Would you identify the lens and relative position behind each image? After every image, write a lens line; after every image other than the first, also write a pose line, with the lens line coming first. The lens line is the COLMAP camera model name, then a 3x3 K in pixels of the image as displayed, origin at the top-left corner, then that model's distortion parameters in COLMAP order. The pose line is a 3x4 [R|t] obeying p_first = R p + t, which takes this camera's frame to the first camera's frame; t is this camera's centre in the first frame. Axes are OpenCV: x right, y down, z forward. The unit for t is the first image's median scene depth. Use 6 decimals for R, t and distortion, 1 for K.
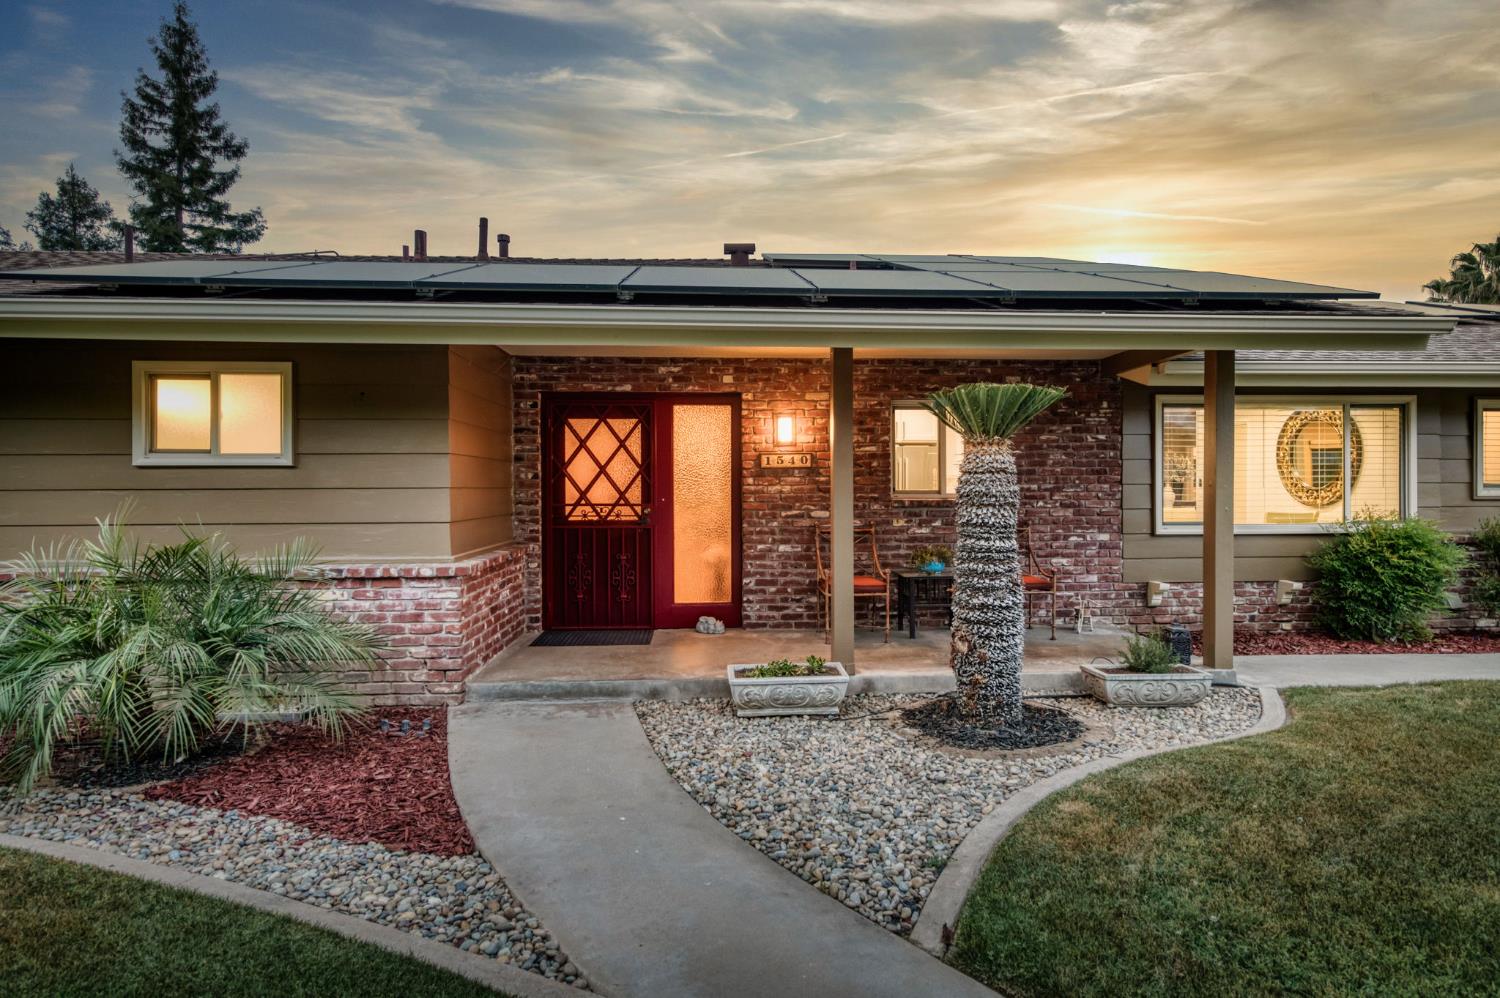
lens RADIAL K [[794.4, 0, 747.5], [0, 794.4, 497.8], [0, 0, 1]] dist [-0.000168, -0.000932]
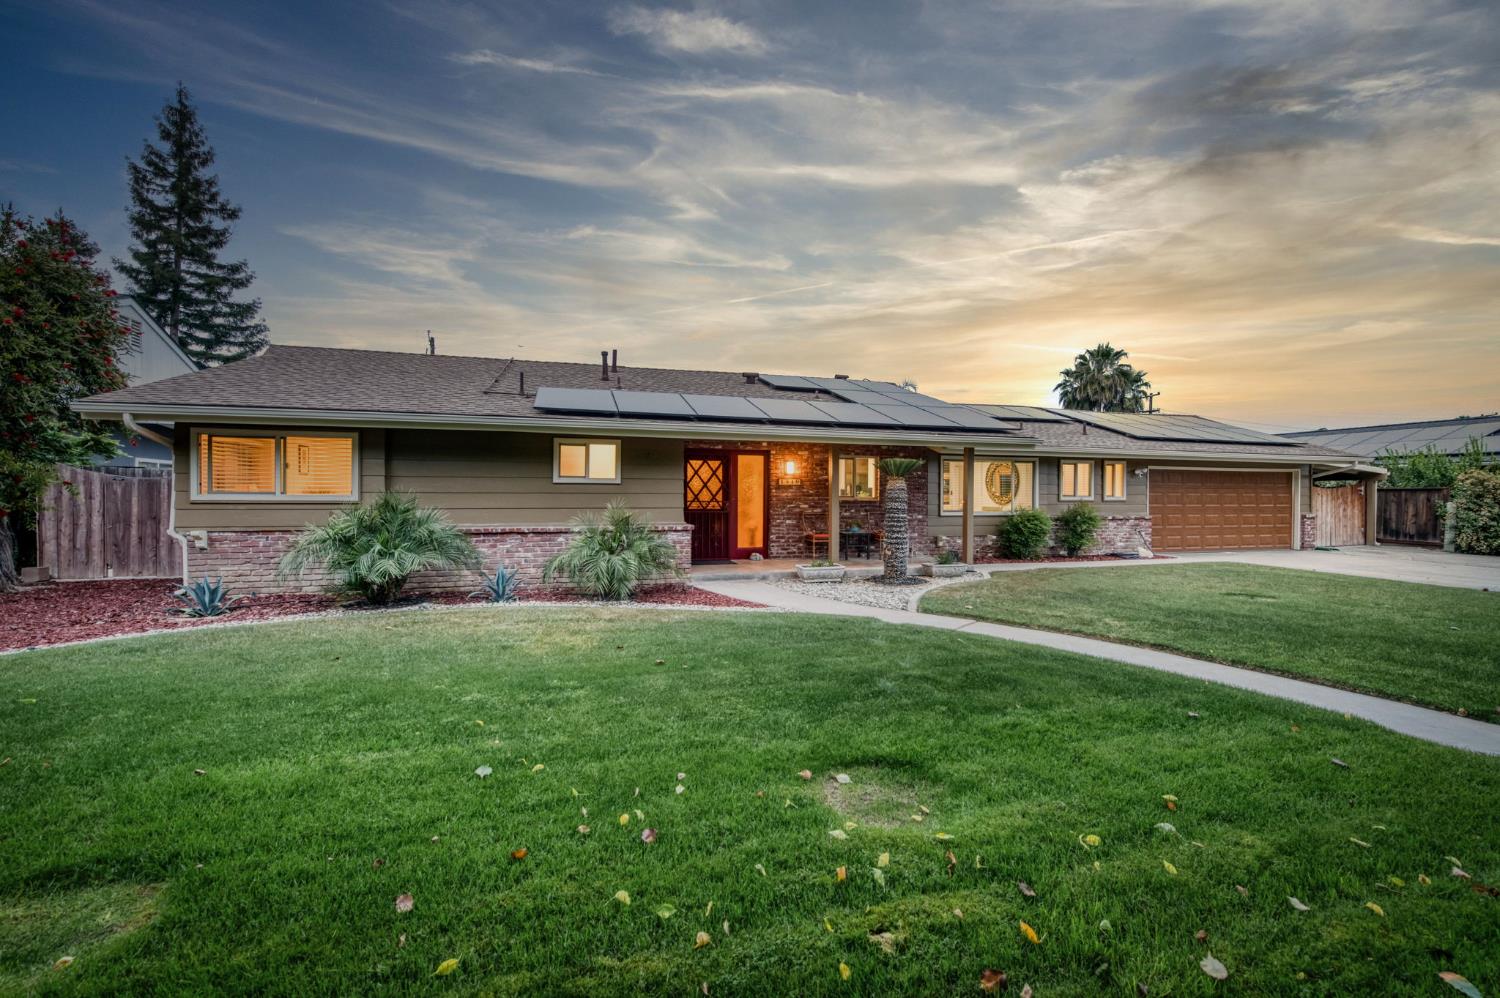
lens RADIAL K [[622.1, 0, 749.4], [0, 622.1, 501.6], [0, 0, 1]] dist [-0.007857, 0.000218]
pose [[0.972447, 0.005857, 0.233052, -0.442208], [-0.006555, 0.999976, 0.002222, 0.004578], [-0.233033, -0.003689, 0.972462, -0.620534]]
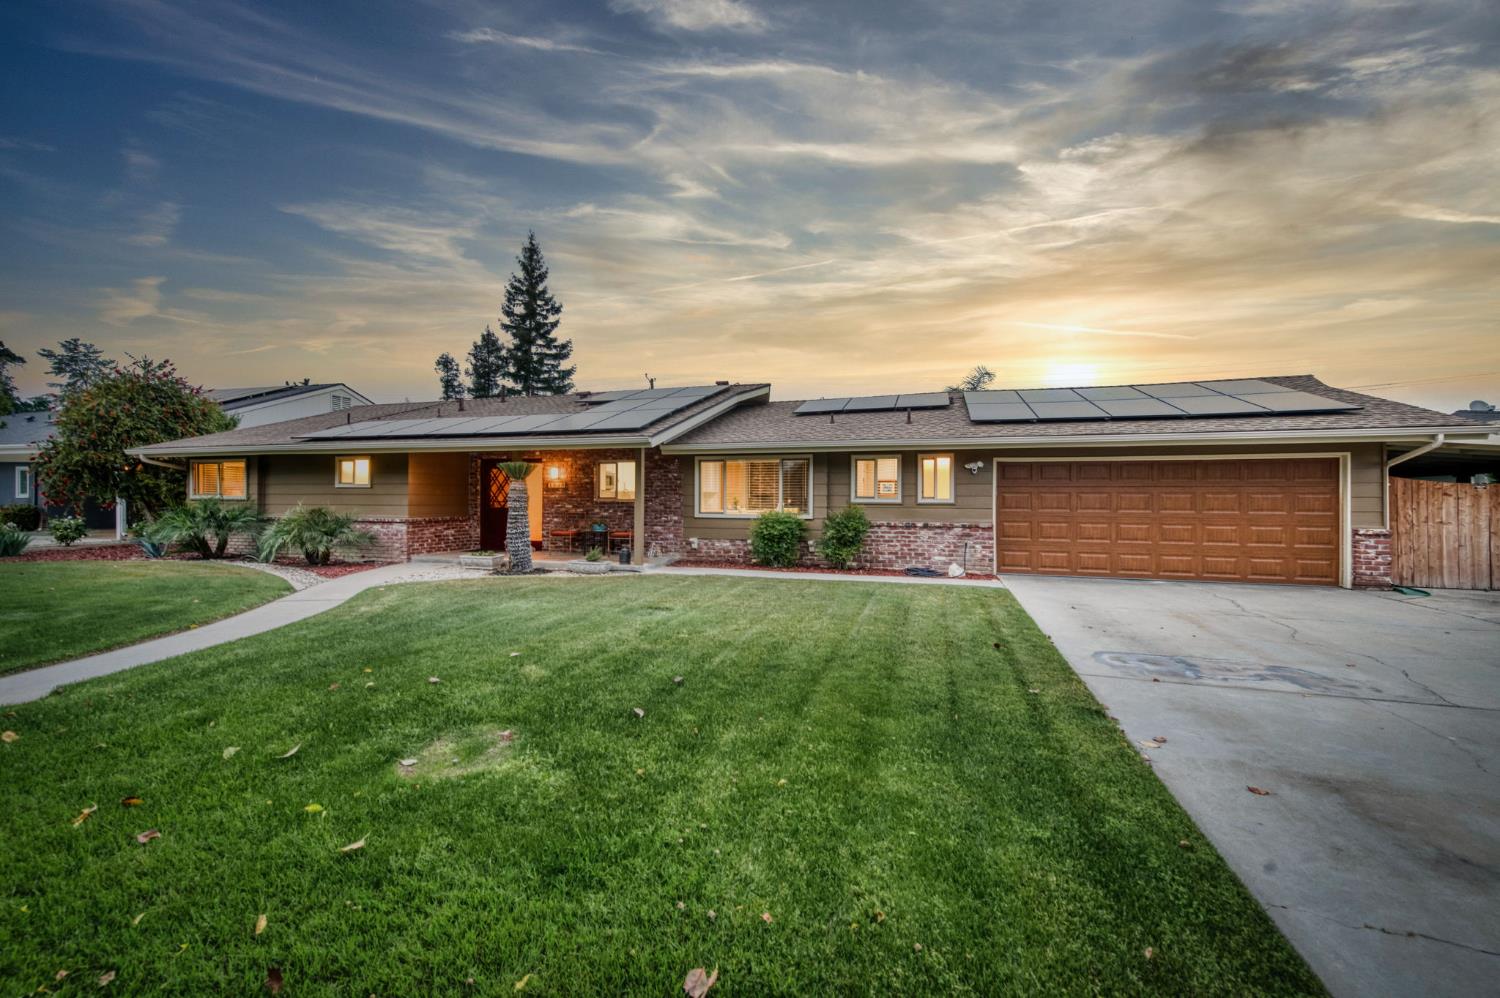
lens RADIAL K [[584.6, 0, 751.1], [0, 584.6, 504.5], [0, 0, 1]] dist [-0.001775, -0.000017]
pose [[0.939870, 0.011661, -0.341334, 1.220811], [-0.012605, 0.999920, -0.000548, 0.008160], [0.341300, 0.004818, 0.939942, -0.518679]]
